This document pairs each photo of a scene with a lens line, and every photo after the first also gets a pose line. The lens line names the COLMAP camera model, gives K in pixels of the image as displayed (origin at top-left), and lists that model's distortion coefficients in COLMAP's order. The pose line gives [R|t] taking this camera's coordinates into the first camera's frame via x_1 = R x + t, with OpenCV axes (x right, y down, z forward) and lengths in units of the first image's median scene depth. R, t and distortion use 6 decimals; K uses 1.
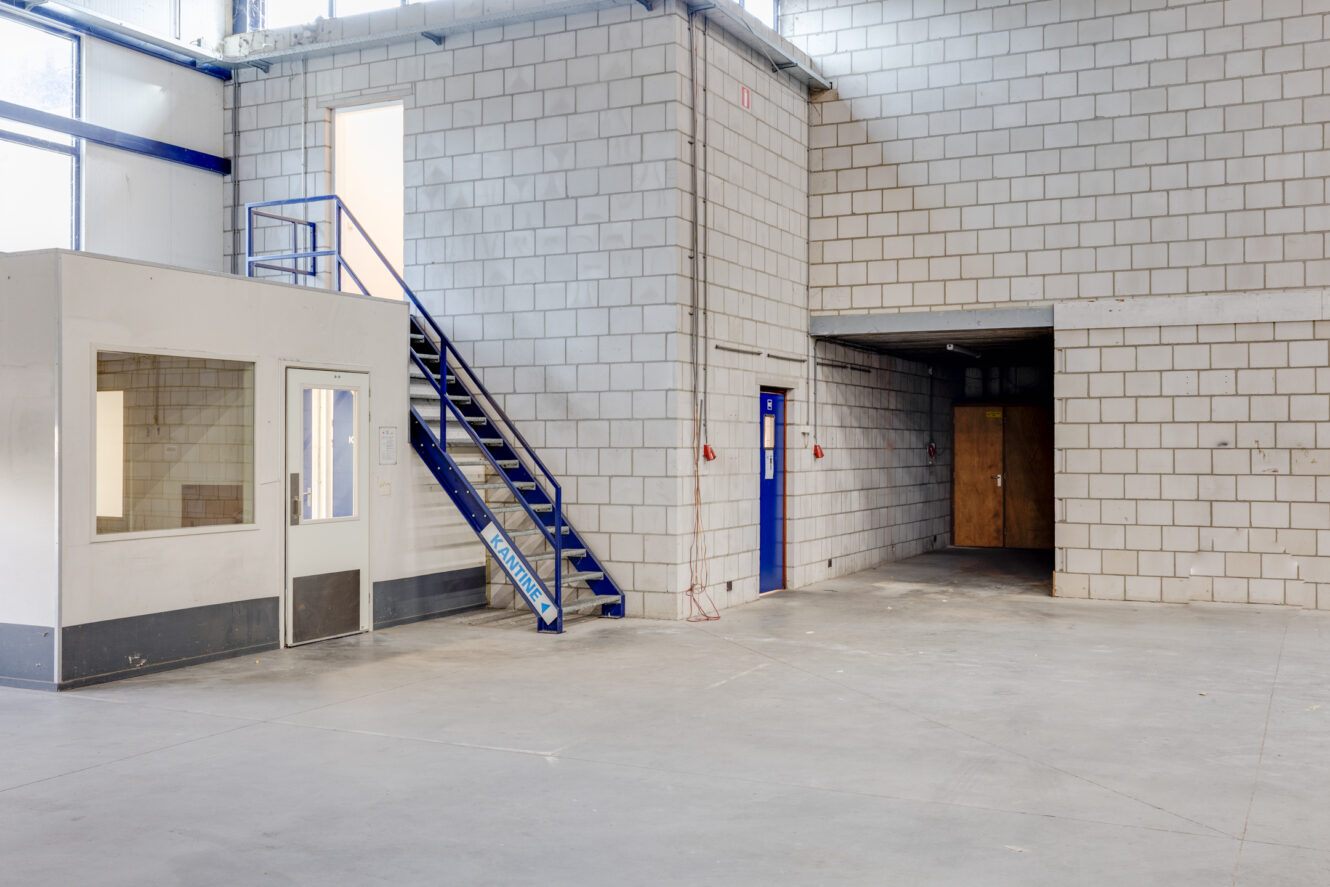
lens RADIAL K [[1308.9, 0, 667.8], [0, 1308.9, 441.8], [0, 0, 1]] dist [0.003518, 0.000000]
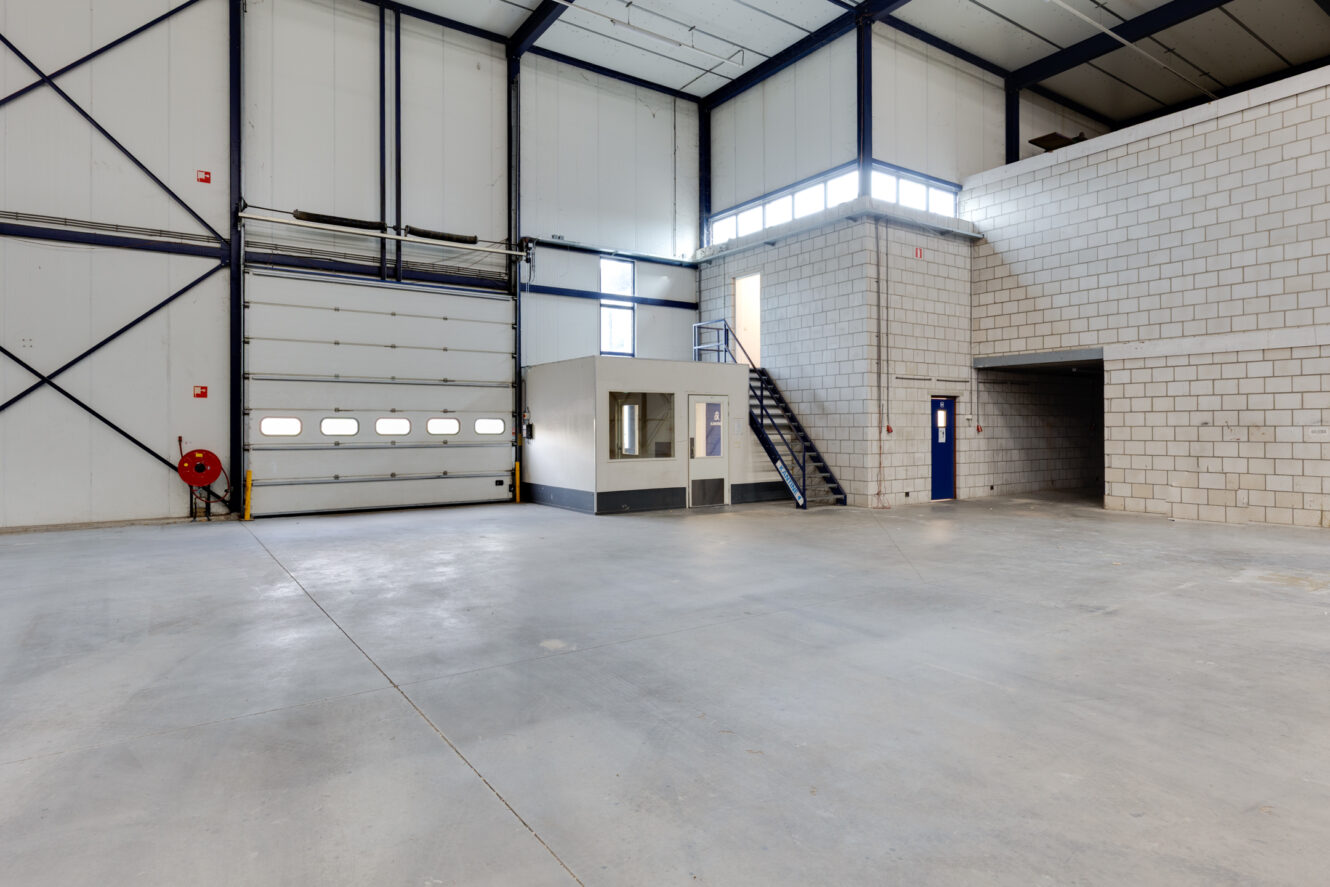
lens RADIAL K [[745.1, 0, 668.9], [0, 745.1, 432.0], [0, 0, 1]] dist [-0.000687, -0.003187]
pose [[0.871077, 0.000321, -0.491146, 0.293567], [0.004907, 0.999944, 0.009357, 0.000194], [0.491121, -0.010561, 0.871027, -0.195057]]
